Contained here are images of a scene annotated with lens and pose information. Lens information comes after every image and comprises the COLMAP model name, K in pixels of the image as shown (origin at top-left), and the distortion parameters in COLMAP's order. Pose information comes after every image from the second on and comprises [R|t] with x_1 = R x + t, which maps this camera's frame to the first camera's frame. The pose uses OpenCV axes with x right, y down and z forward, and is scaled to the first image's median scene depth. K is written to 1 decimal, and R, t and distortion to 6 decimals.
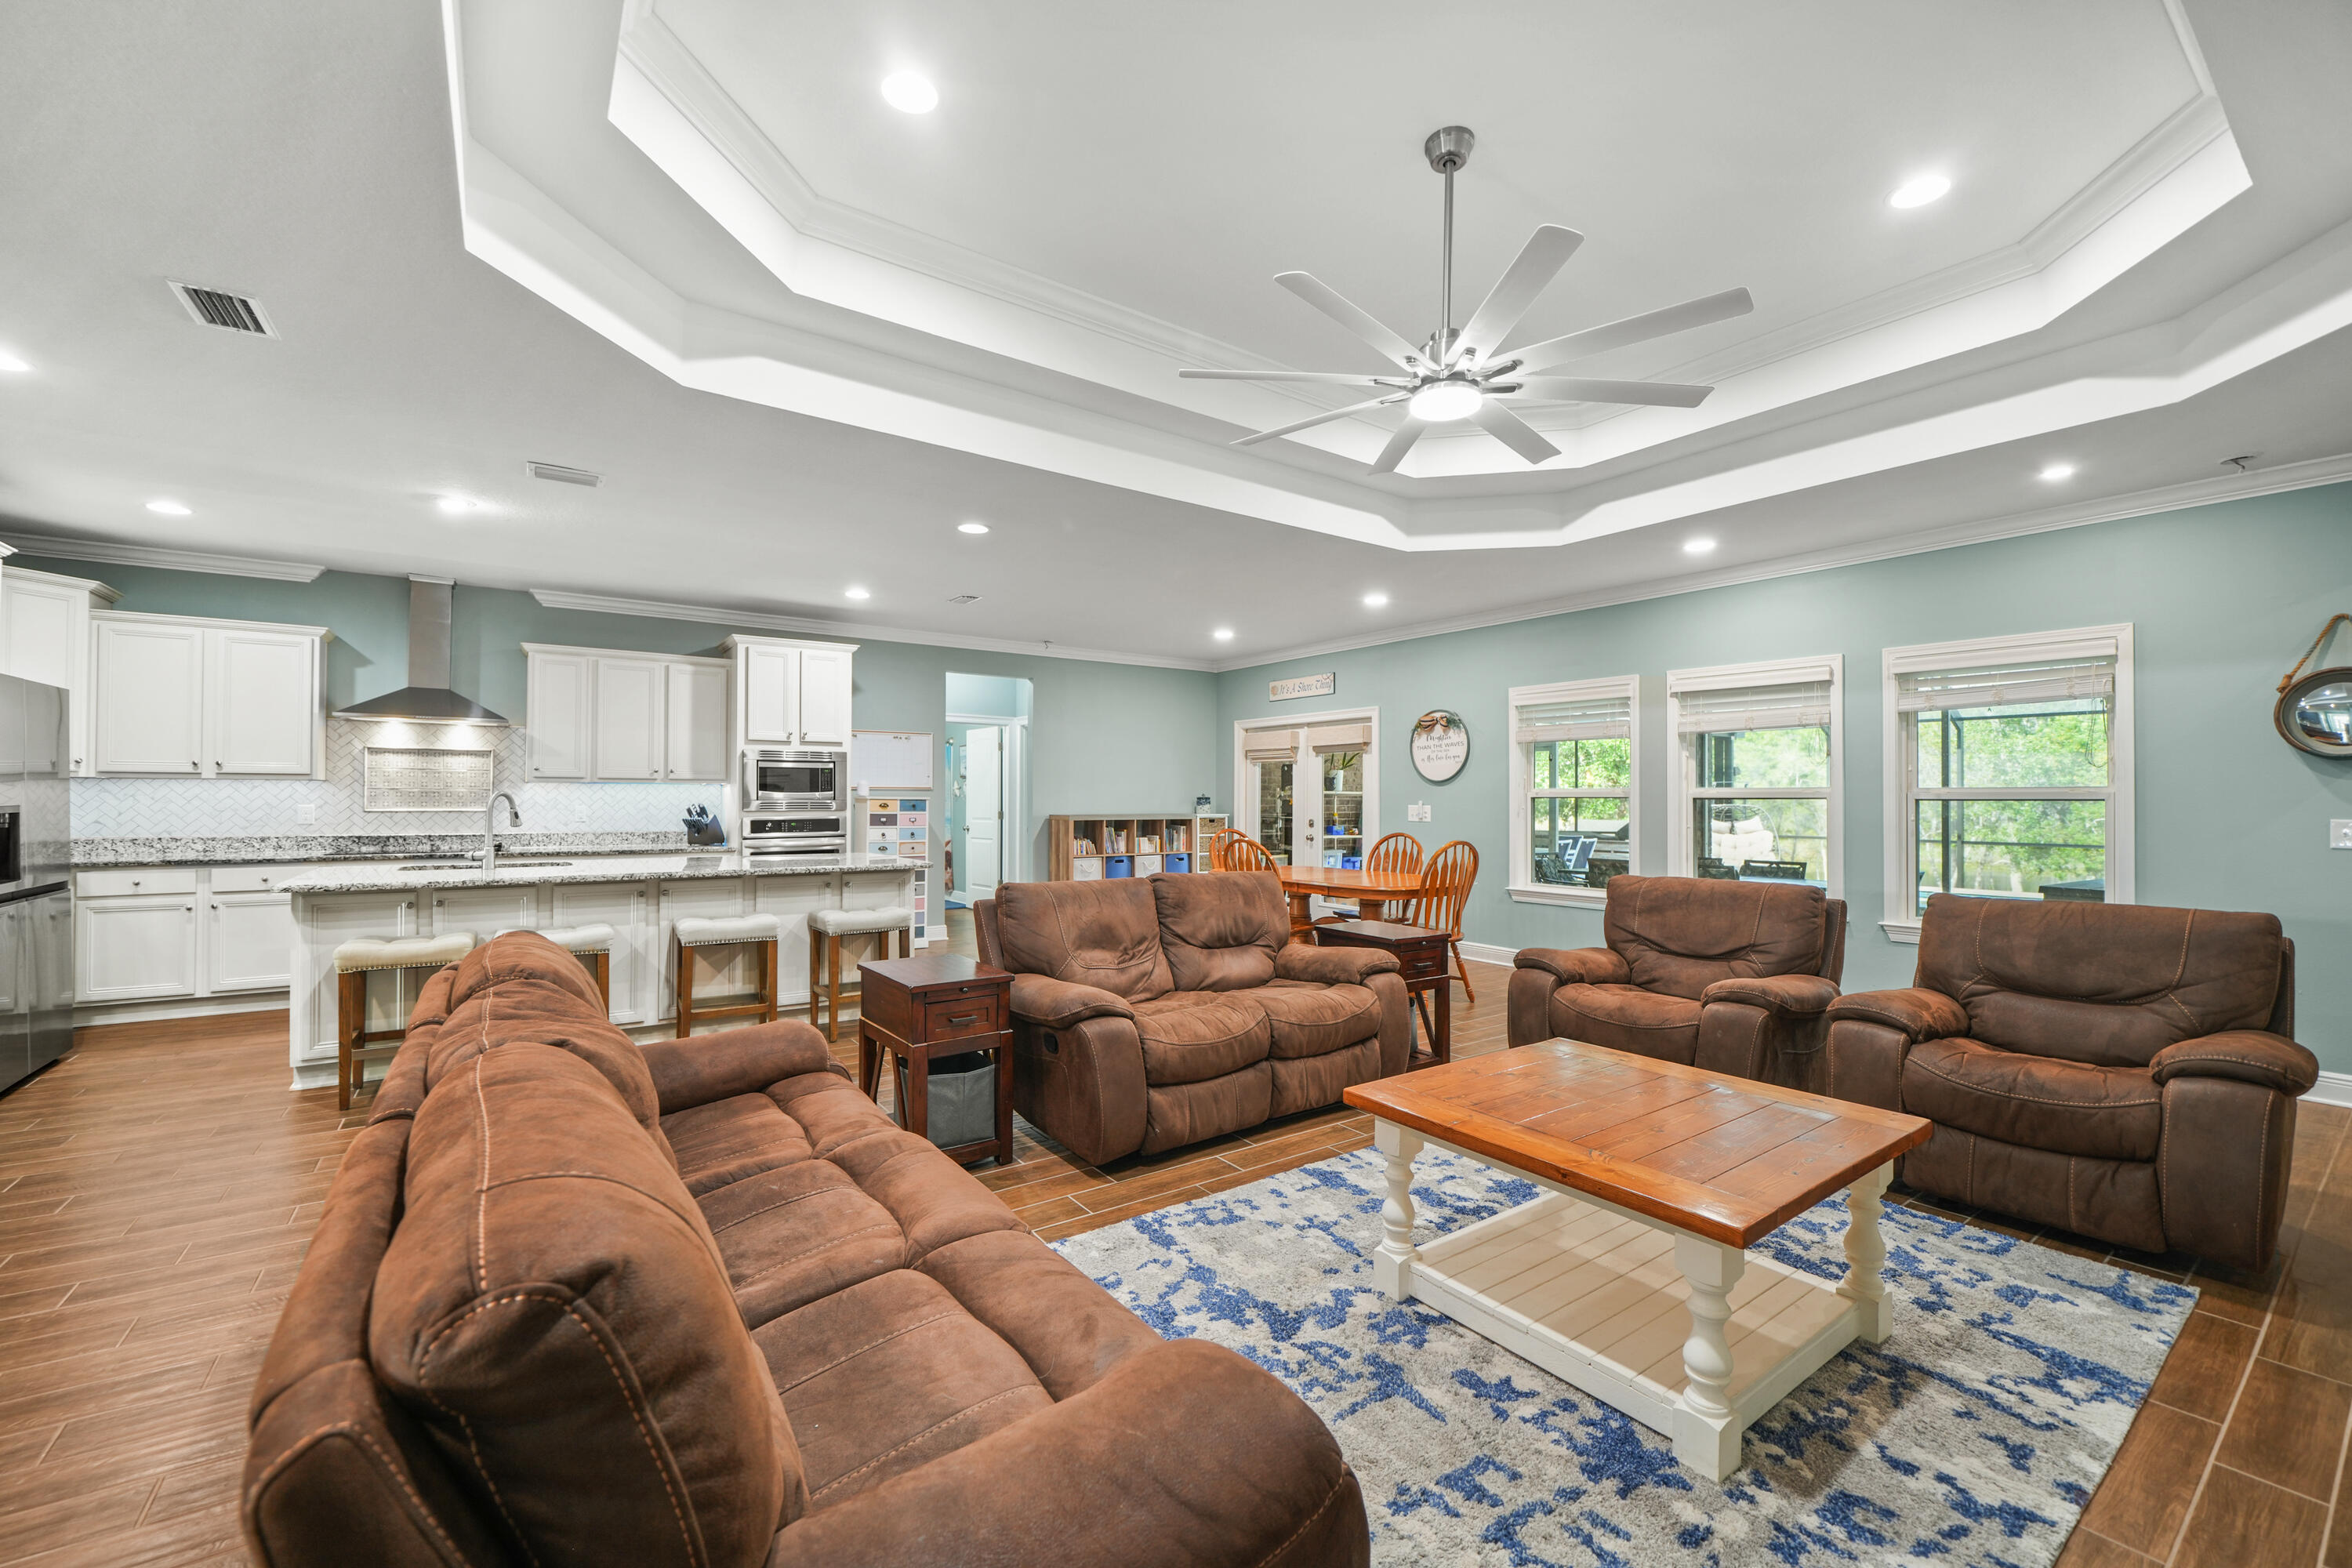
lens RADIAL K [[956.8, 0, 1162.6], [0, 956.8, 788.5], [0, 0, 1]] dist [-0.008899, 0.000035]
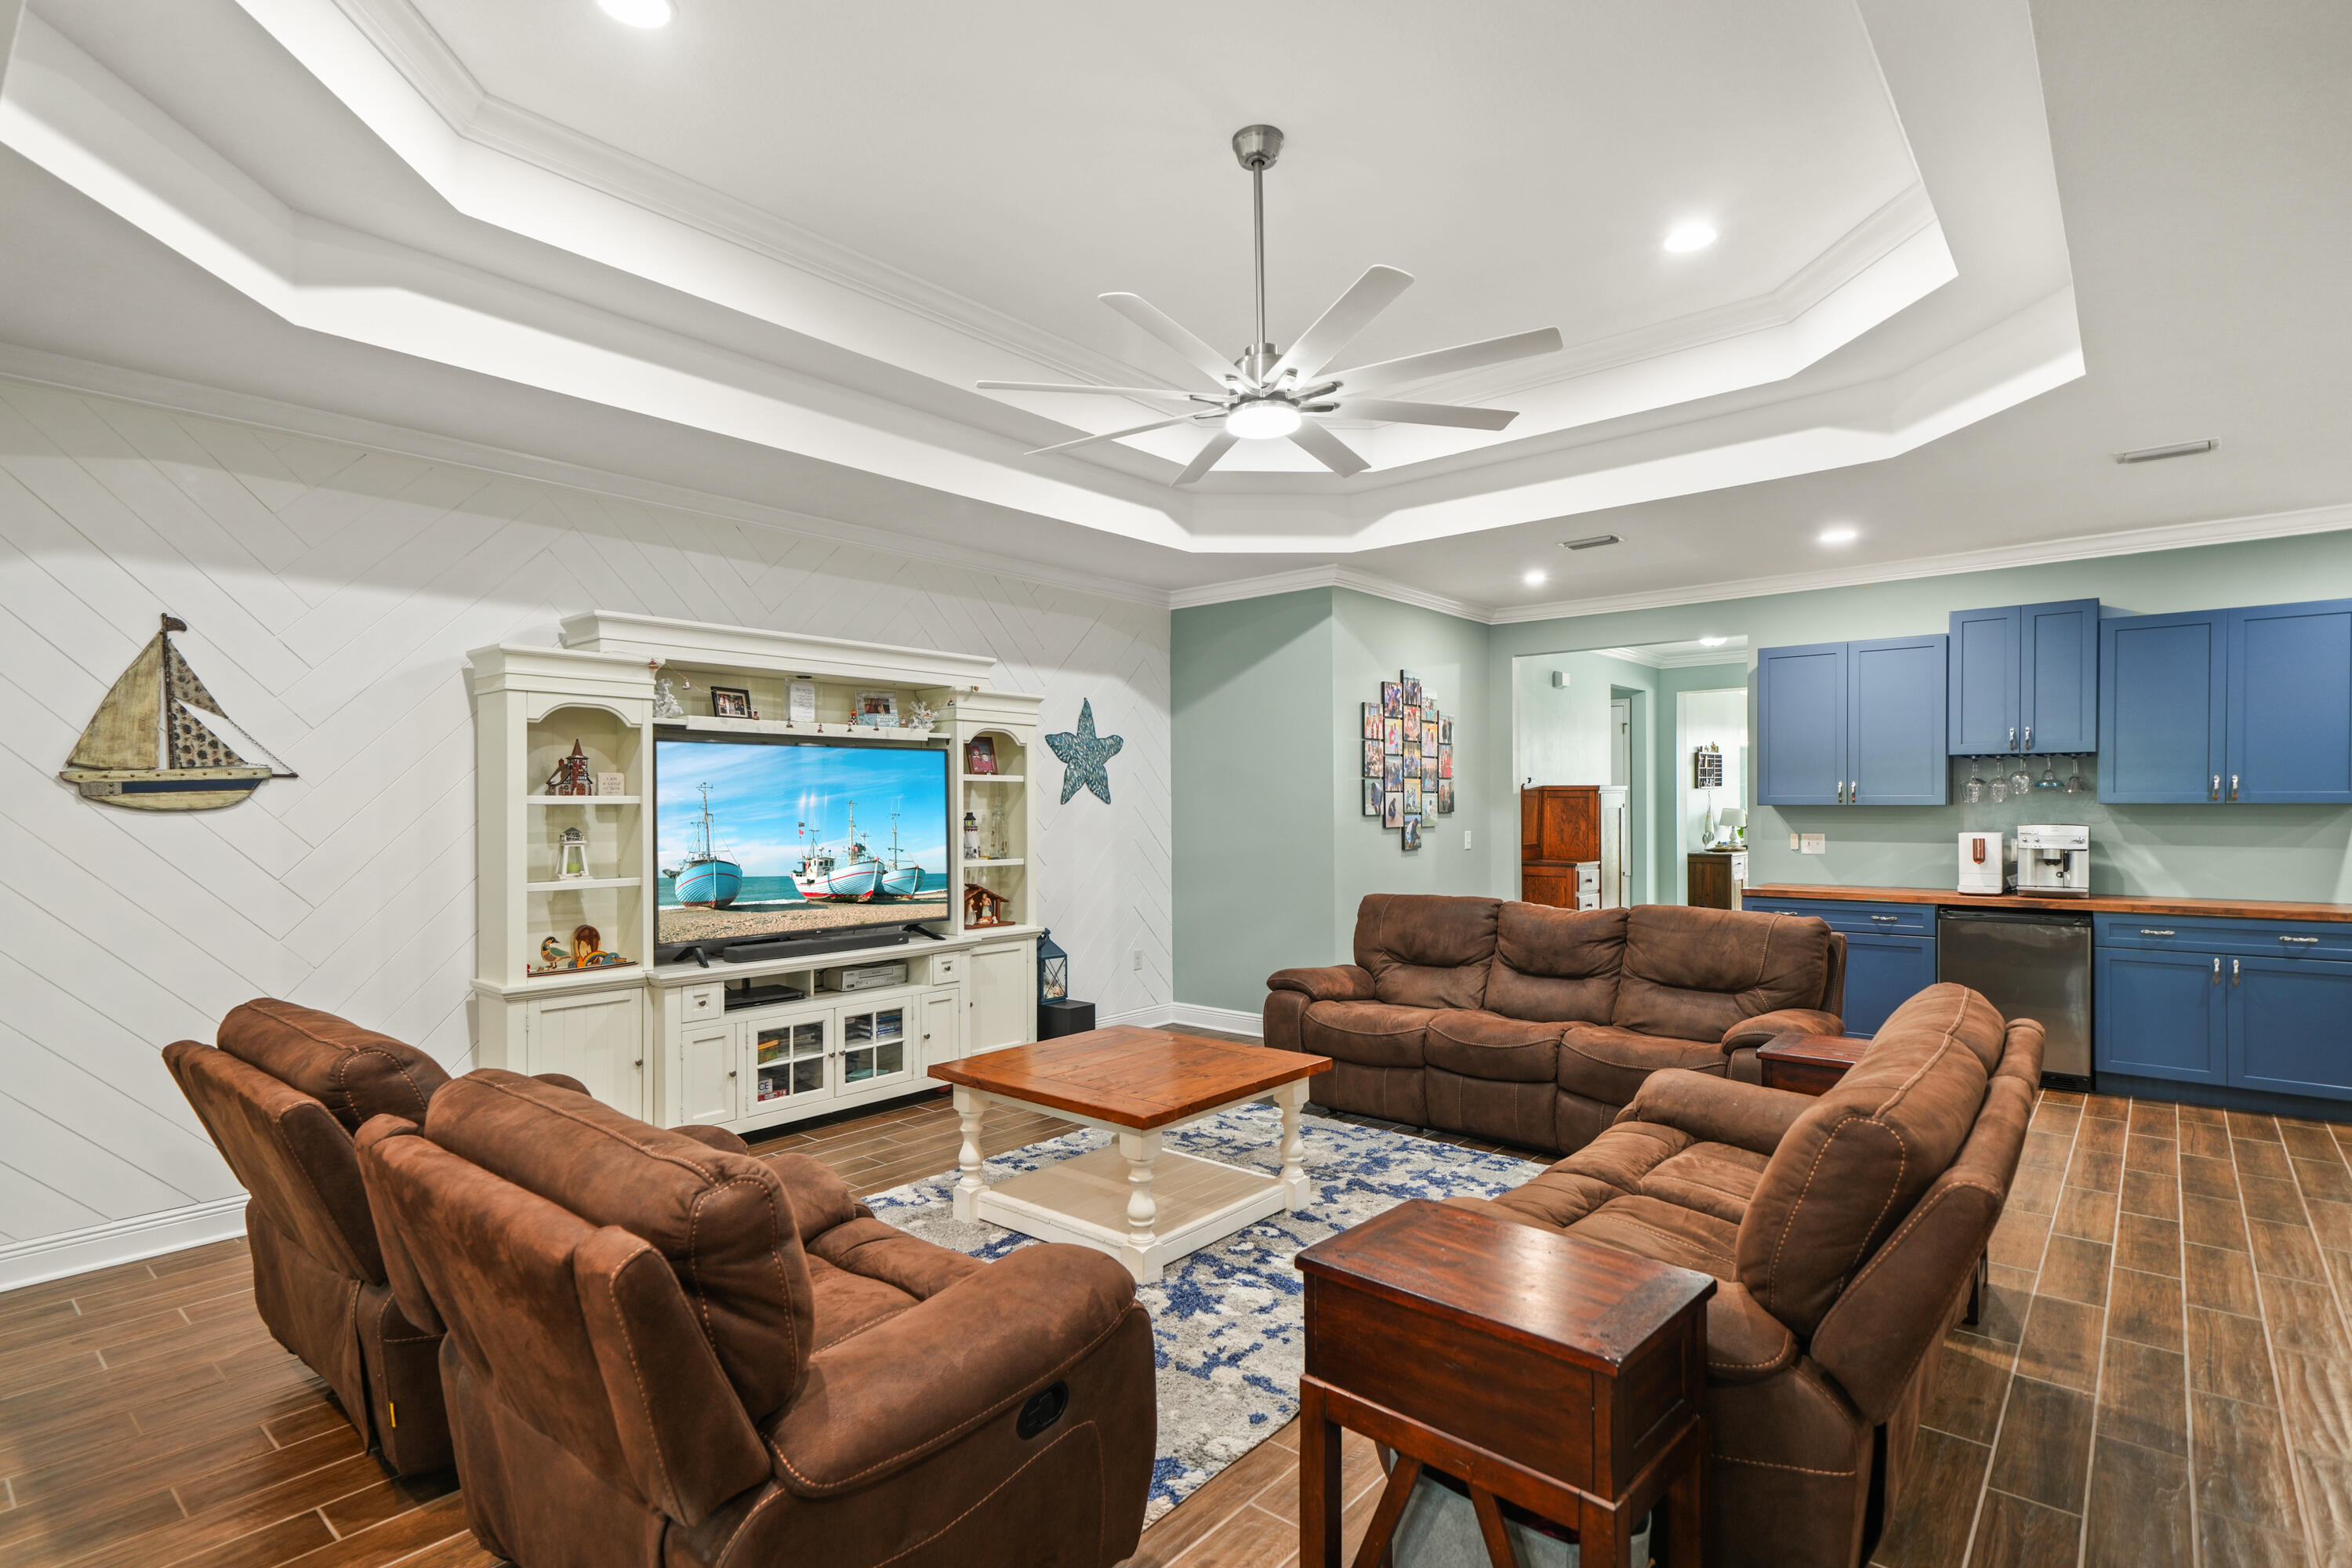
lens RADIAL K [[1139.1, 0, 1159.1], [0, 1139.1, 806.8], [0, 0, 1]] dist [0.014429, 0.000991]
pose [[-0.970274, 0.002051, -0.242002, 0.703240], [0.003862, 0.999968, -0.007011, -0.017905], [0.241979, -0.007737, -0.970251, 2.173022]]
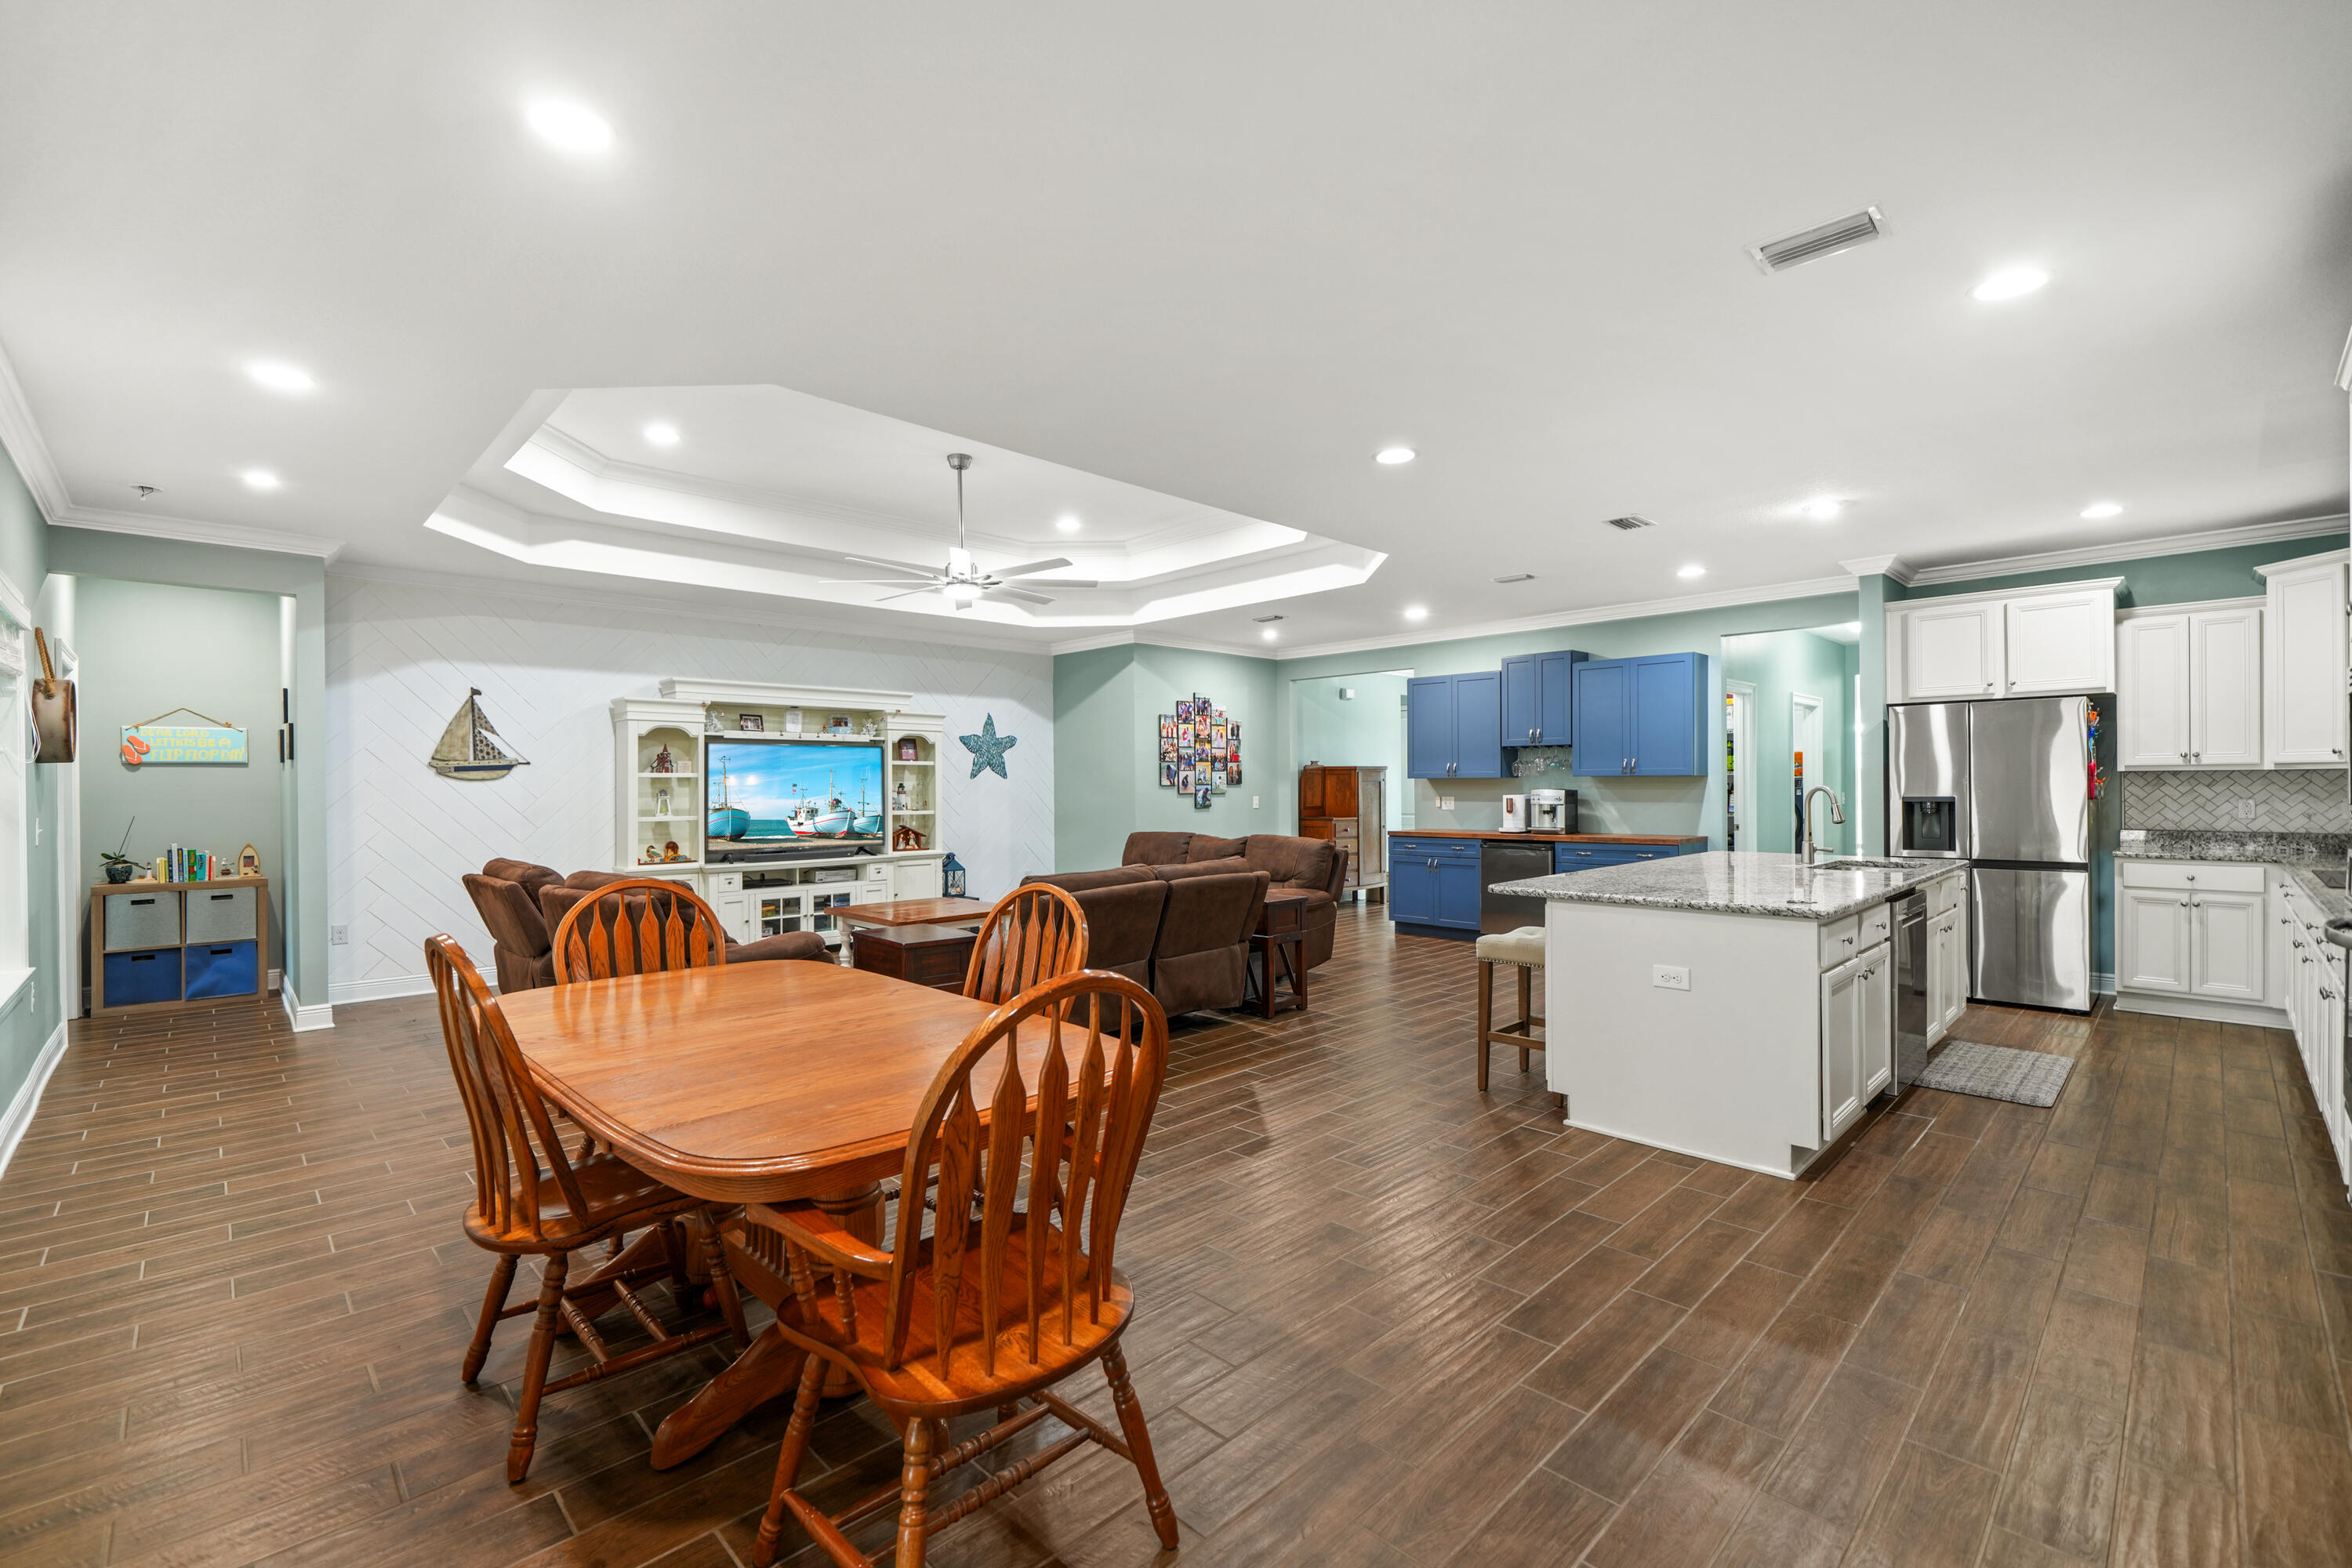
lens RADIAL K [[989.2, 0, 1157.2], [0, 989.2, 781.9], [0, 0, 1]] dist [-0.001637, -0.000843]
pose [[-0.988180, 0.002839, -0.153272, 0.224486], [0.004784, 0.999913, -0.012323, 0.013827], [0.153223, -0.012911, -0.988107, 3.216926]]
